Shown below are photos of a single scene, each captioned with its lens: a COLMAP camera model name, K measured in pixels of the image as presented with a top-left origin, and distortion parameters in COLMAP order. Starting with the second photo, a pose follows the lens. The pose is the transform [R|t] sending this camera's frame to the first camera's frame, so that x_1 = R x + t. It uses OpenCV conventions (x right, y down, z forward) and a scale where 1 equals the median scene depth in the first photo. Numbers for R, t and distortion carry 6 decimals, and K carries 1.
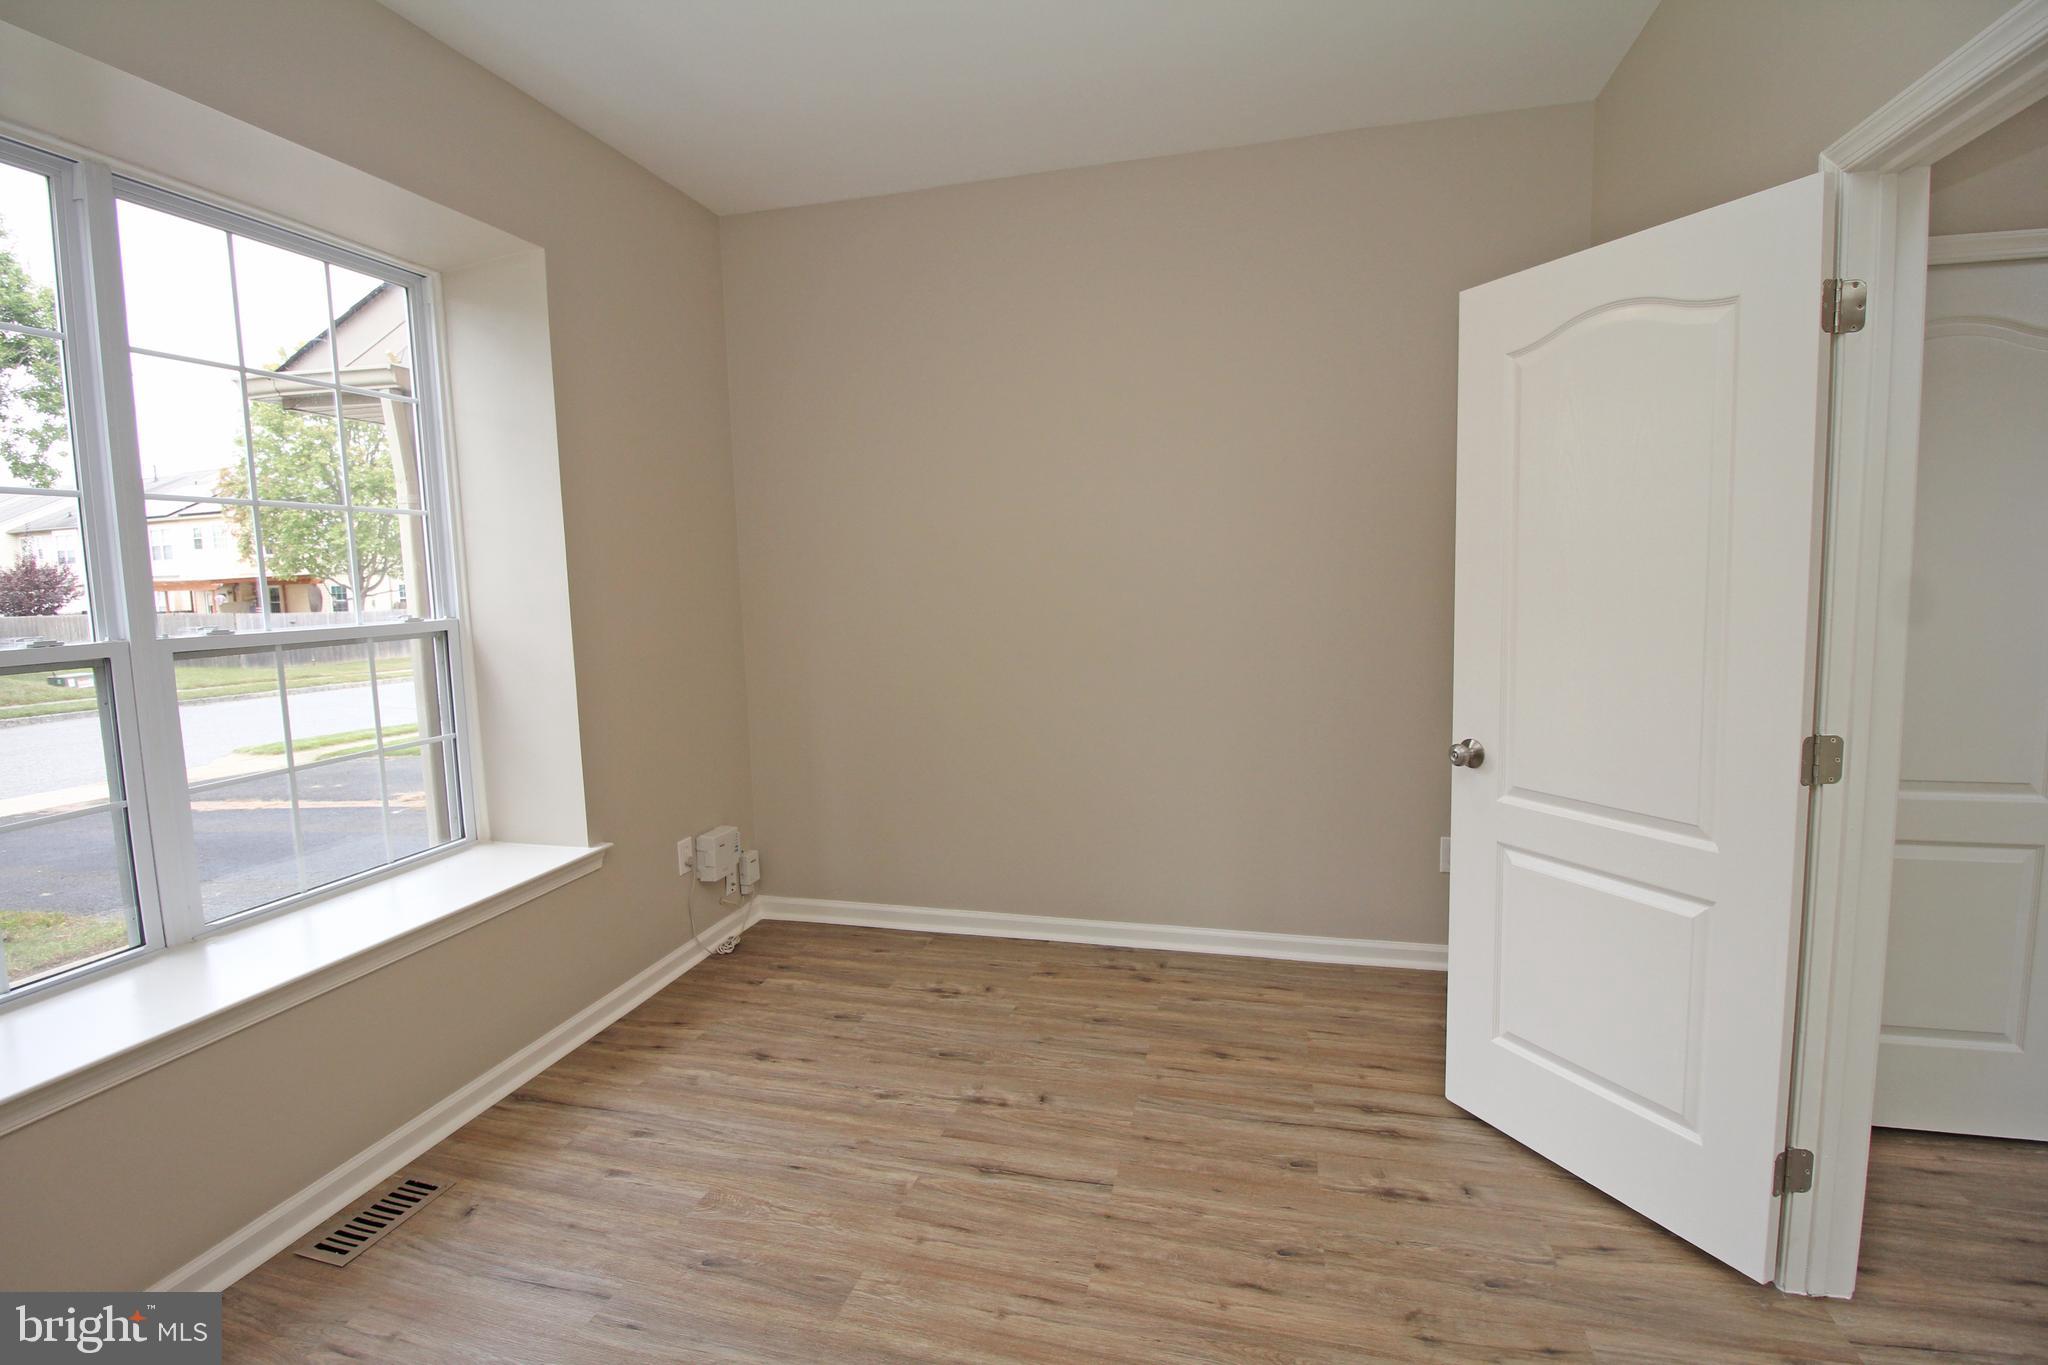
lens RADIAL K [[945.7, 0, 1029.6], [0, 945.7, 672.0], [0, 0, 1]] dist [0.001174, -0.013827]
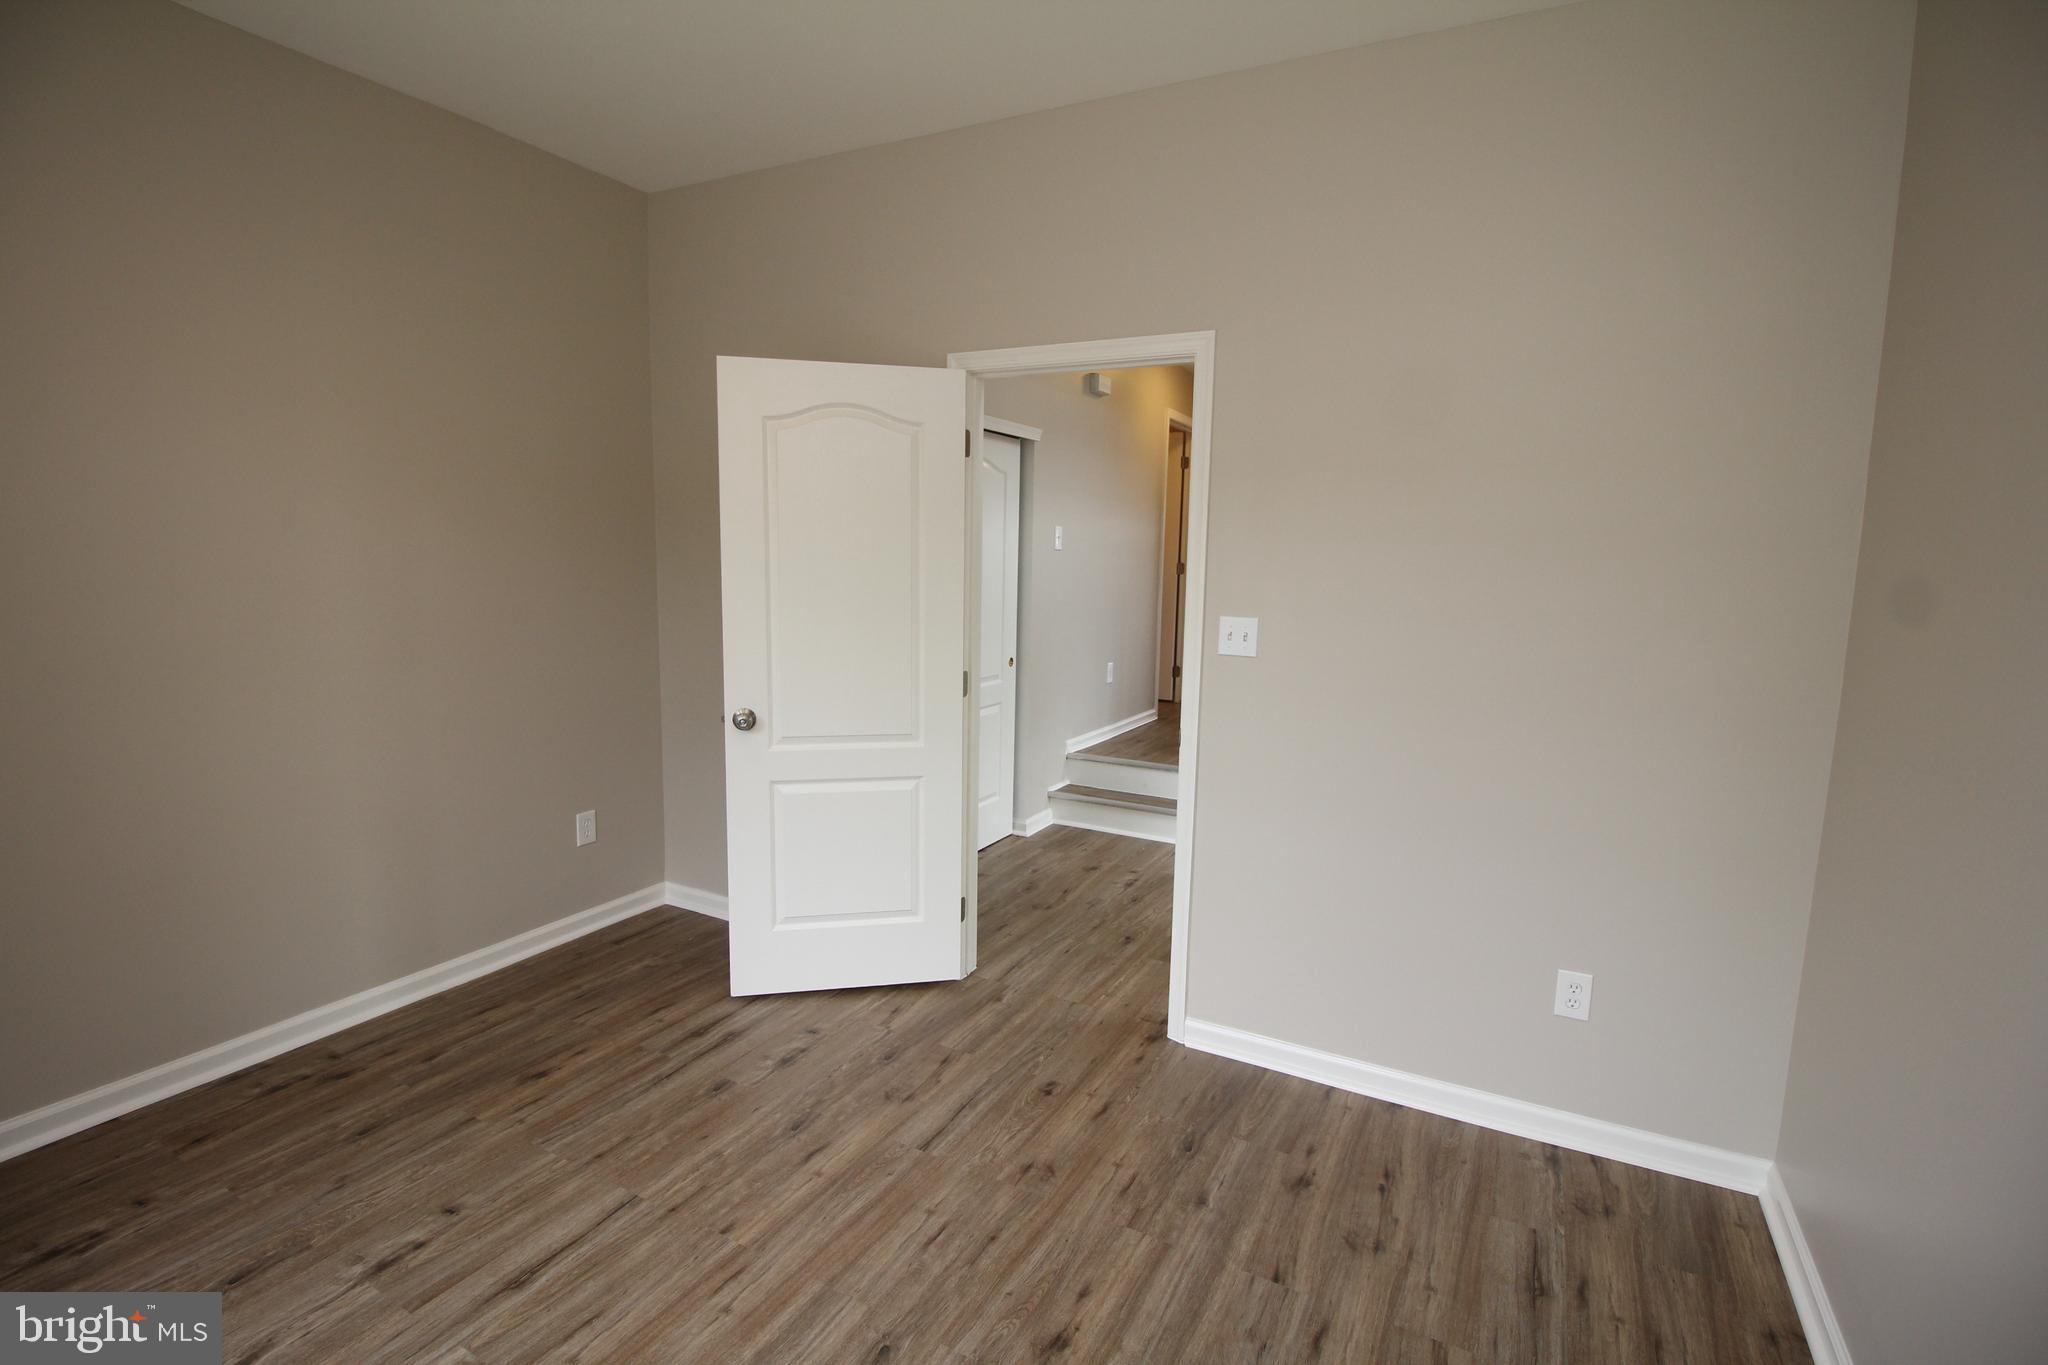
lens RADIAL K [[945.7, 0, 1029.6], [0, 945.7, 684.4], [0, 0, 1]] dist [0.001174, -0.013827]
pose [[0.226031, -0.104552, 0.968493, -0.658378], [0.076641, 0.993050, 0.089317, -0.043887], [-0.971100, 0.054038, 0.232473, 0.307716]]
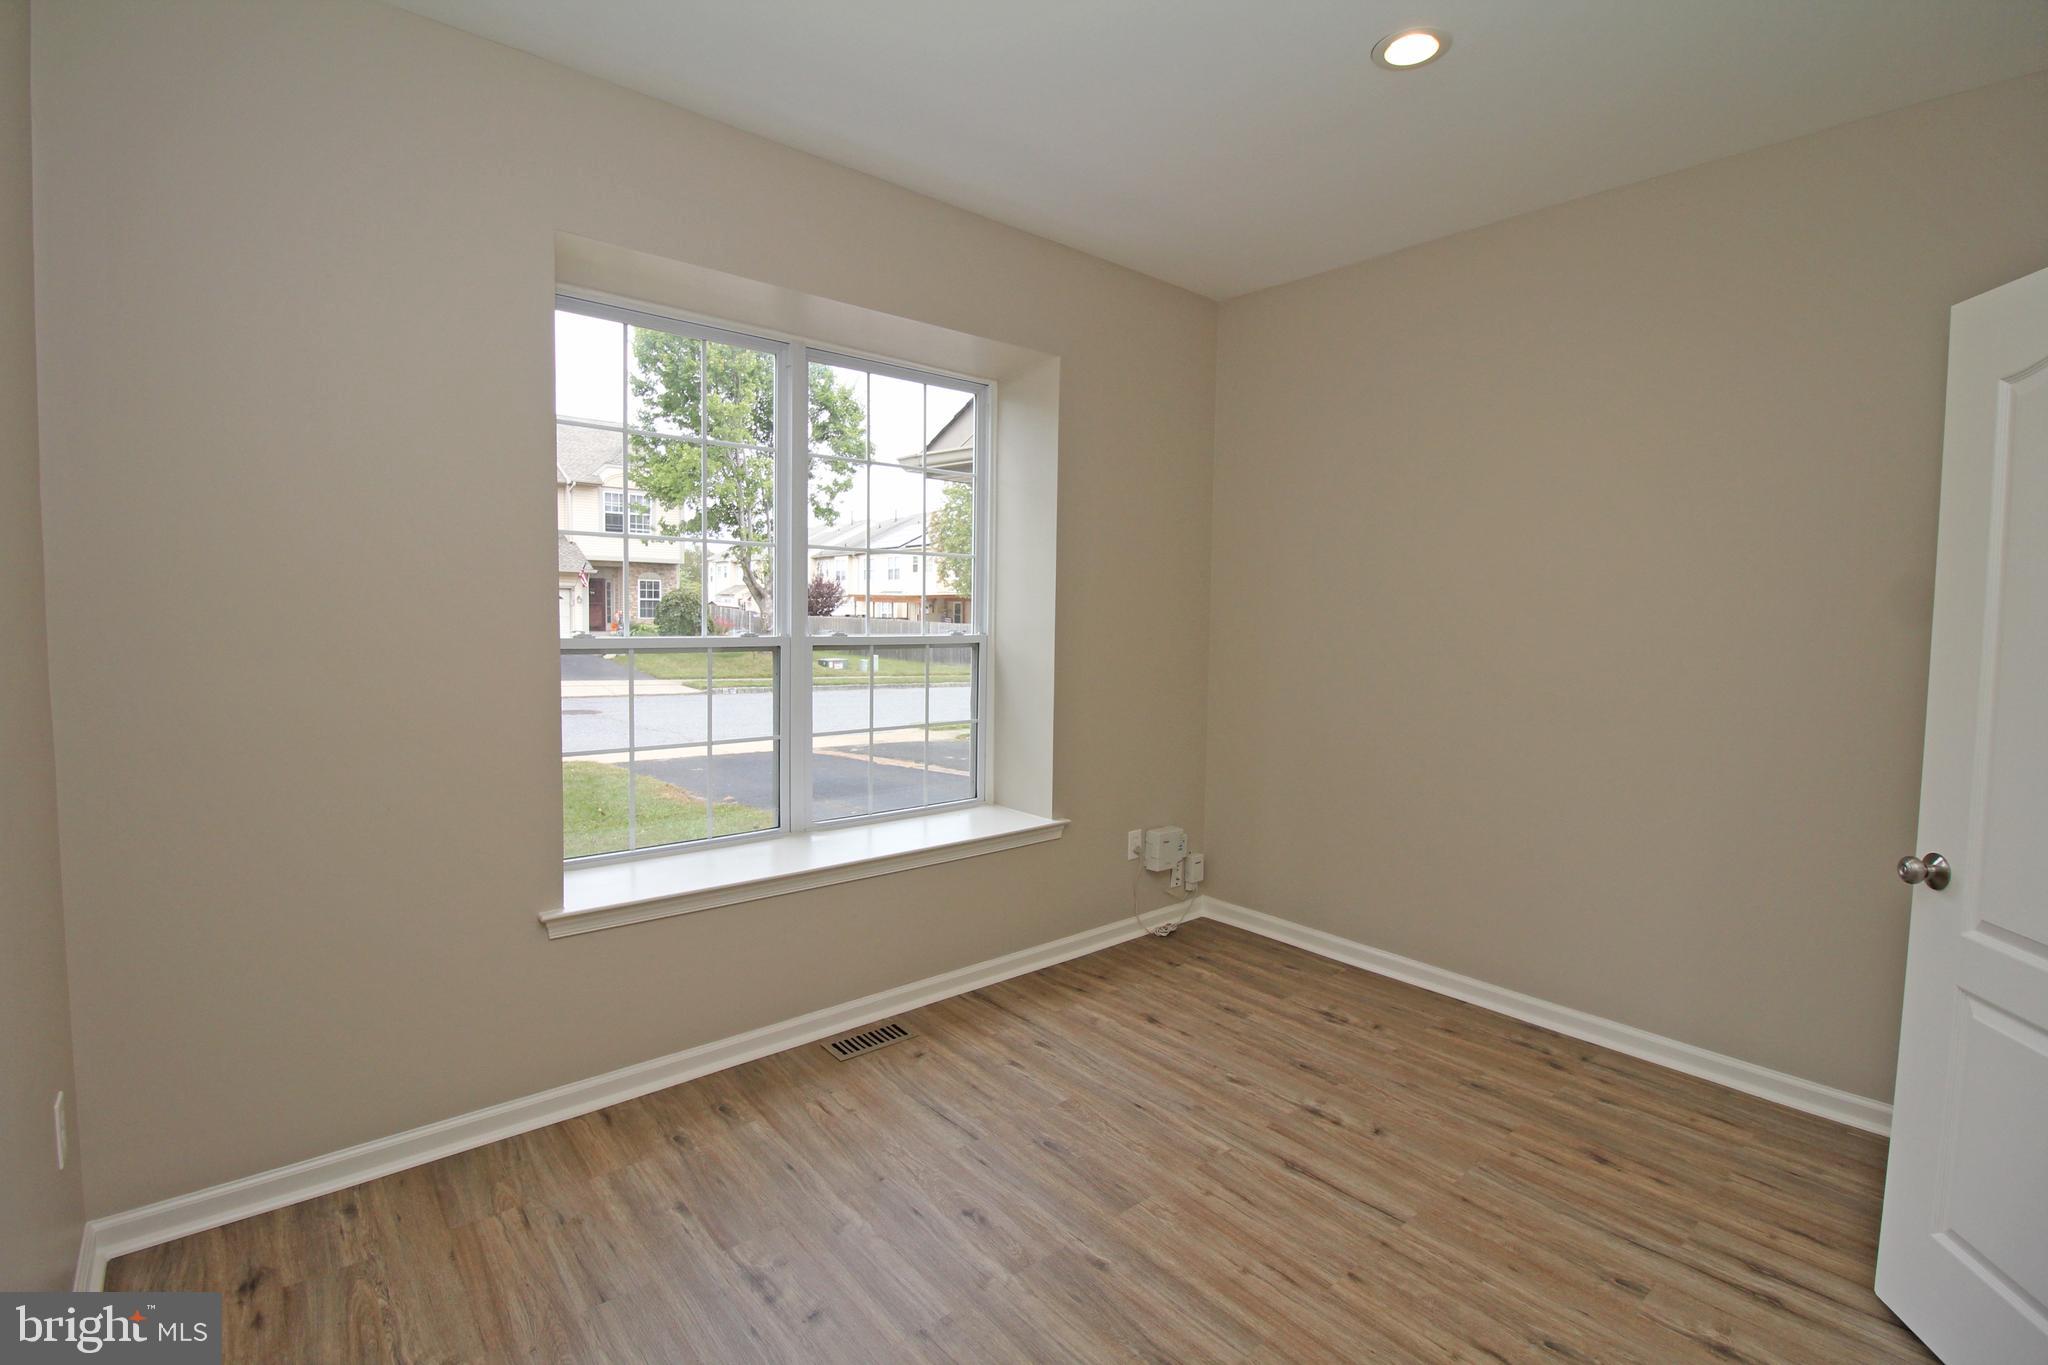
lens RADIAL K [[945.7, 0, 1031.5], [0, 945.7, 672.9], [0, 0, 1]] dist [0.001174, -0.013827]
pose [[0.822600, 0.078249, -0.563211, 0.258152], [-0.097049, 0.995274, -0.003468, -0.004264], [0.560278, 0.057511, 0.826306, -0.092113]]
